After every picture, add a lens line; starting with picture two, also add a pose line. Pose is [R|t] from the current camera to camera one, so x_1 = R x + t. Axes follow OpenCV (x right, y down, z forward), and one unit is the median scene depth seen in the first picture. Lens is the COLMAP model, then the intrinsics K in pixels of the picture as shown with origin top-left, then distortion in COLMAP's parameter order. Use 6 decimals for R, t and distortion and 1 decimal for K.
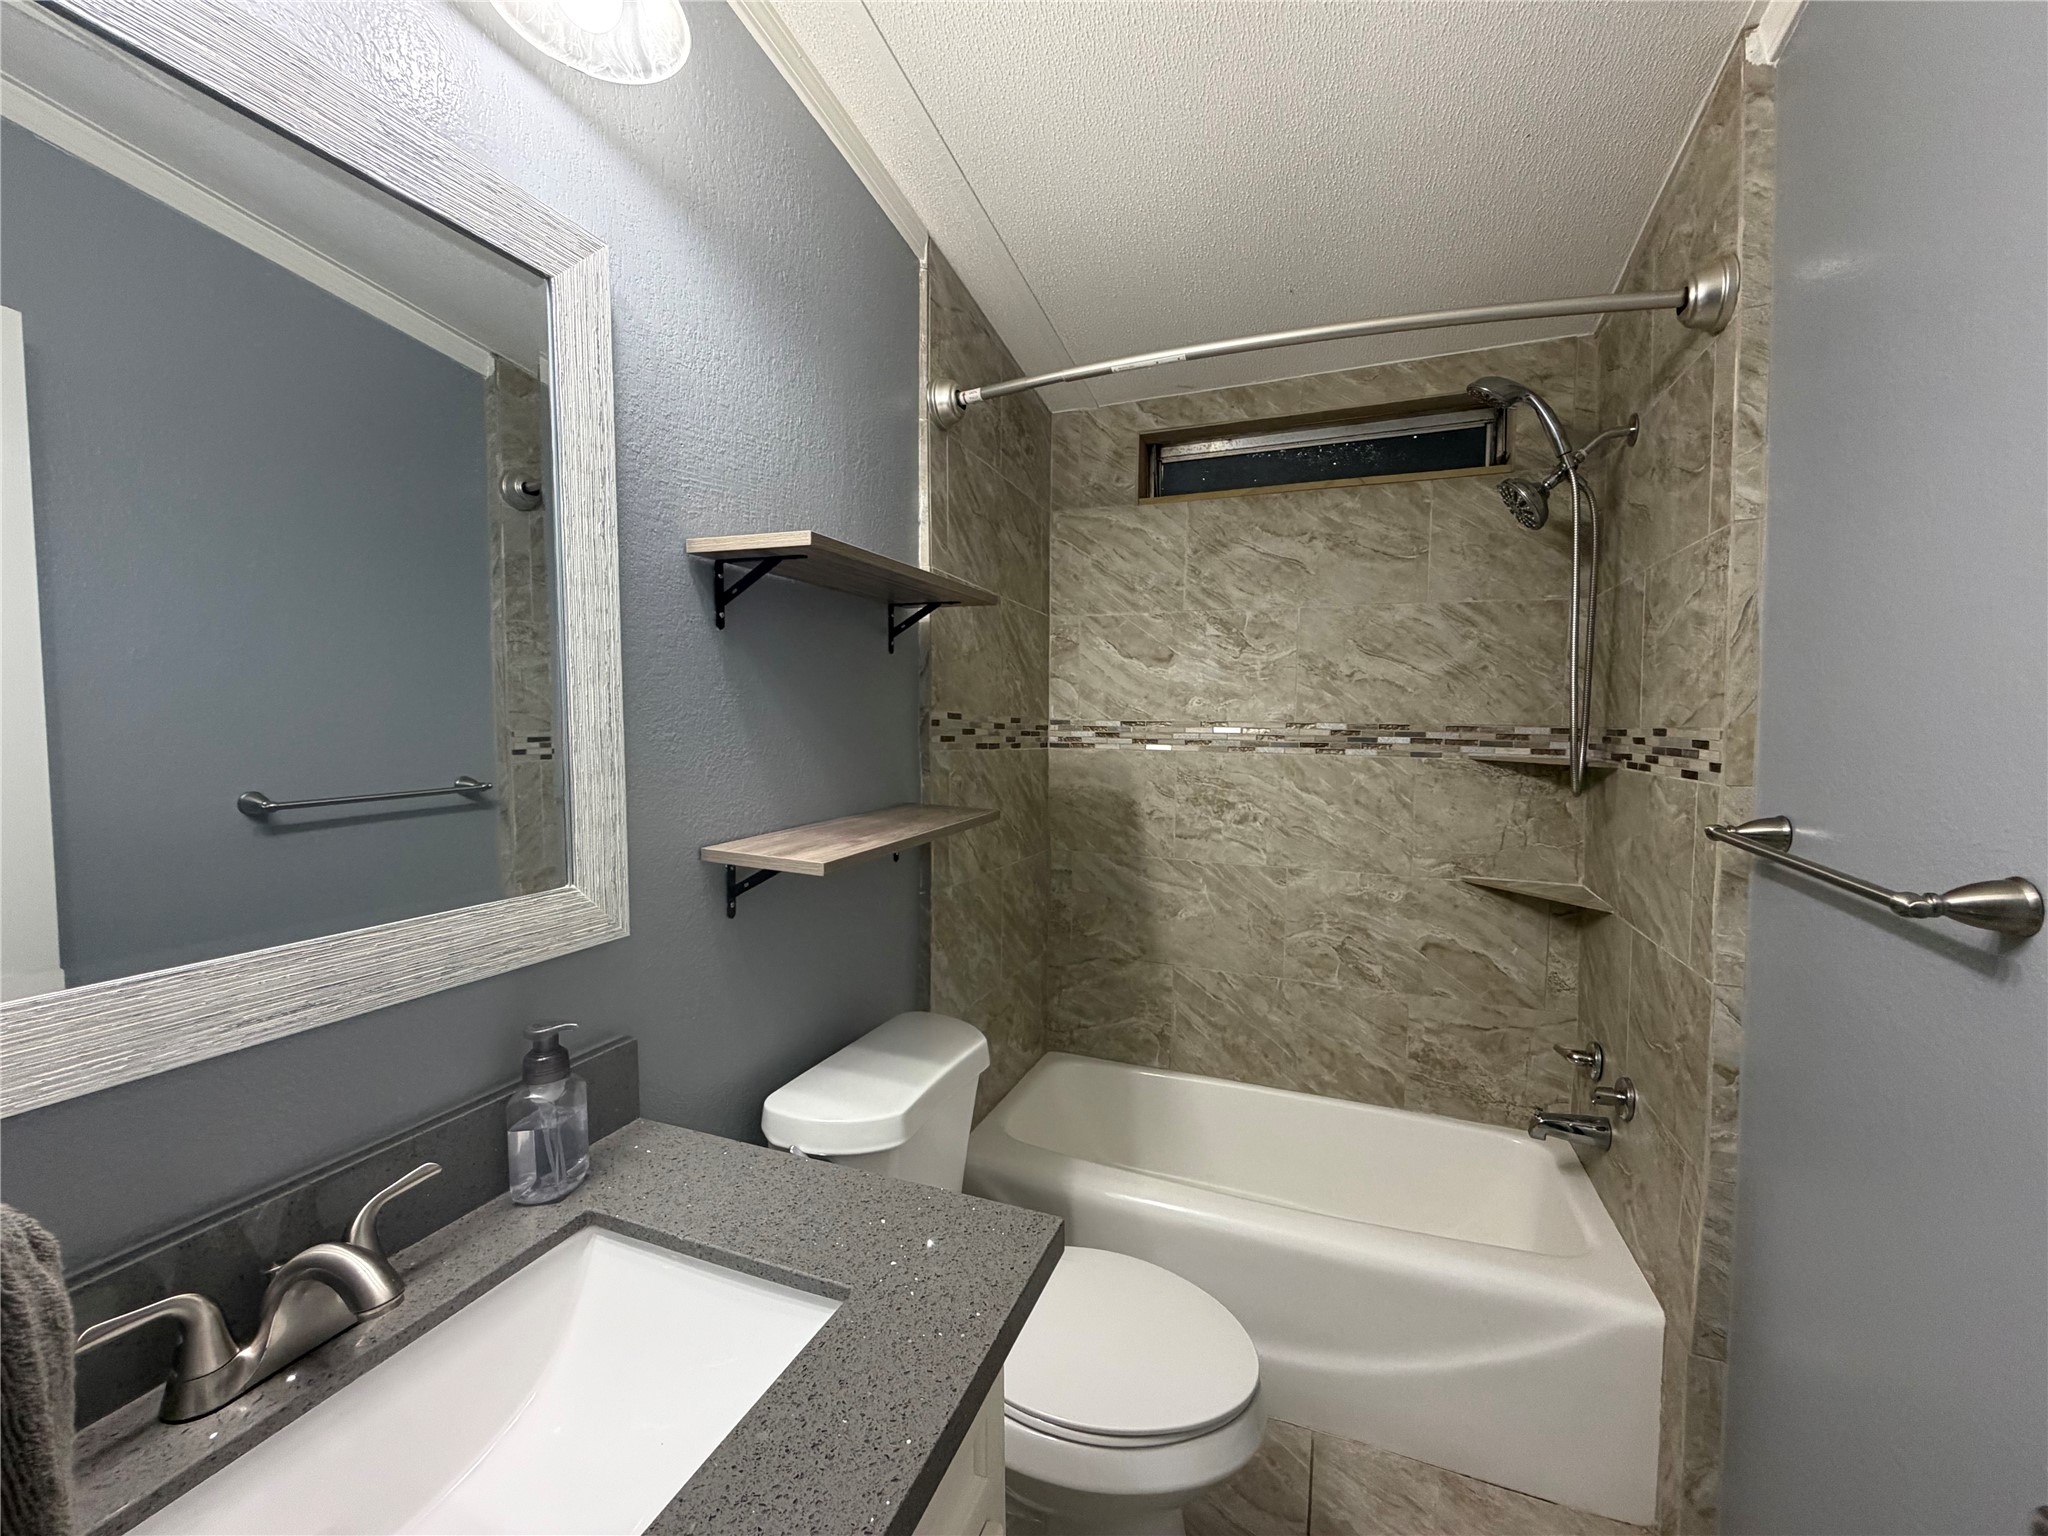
lens RADIAL K [[814.8, 0, 1020.5], [0, 814.8, 771.6], [0, 0, 1]] dist [-0.001503, 0.000155]
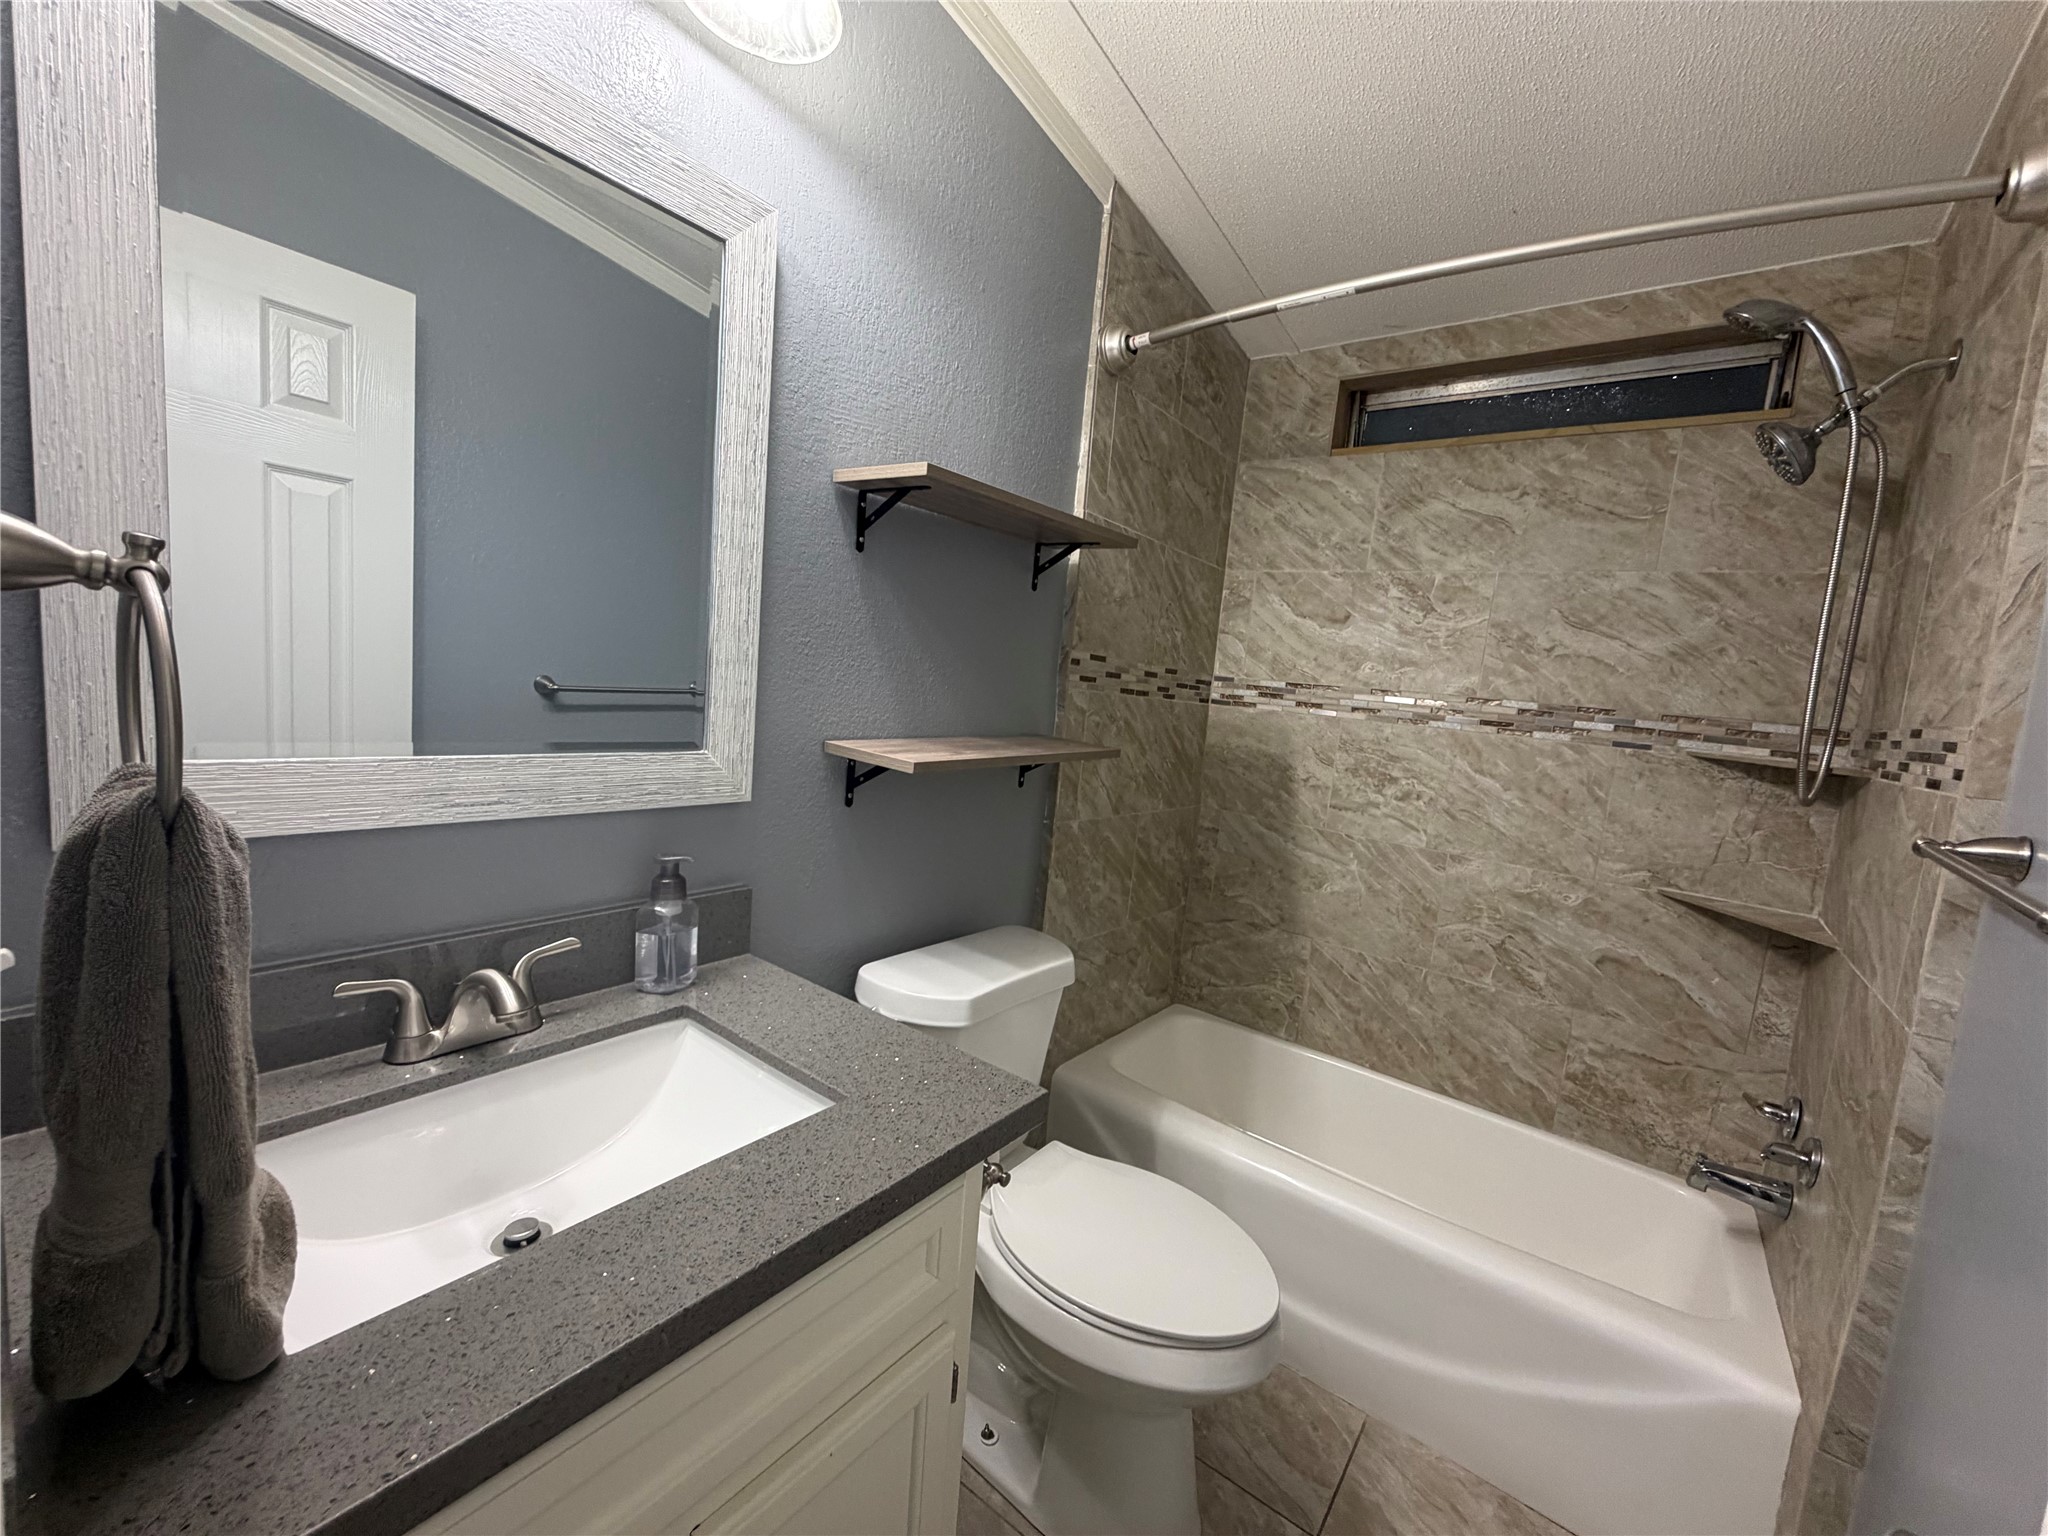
lens RADIAL K [[814.8, 0, 1020.5], [0, 814.8, 771.6], [0, 0, 1]] dist [-0.001503, 0.000155]
pose [[0.957985, 0.111134, -0.264412, 0.102541], [-0.099997, 0.993452, 0.055258, 0.024919], [0.268822, -0.026496, 0.962825, -0.023568]]
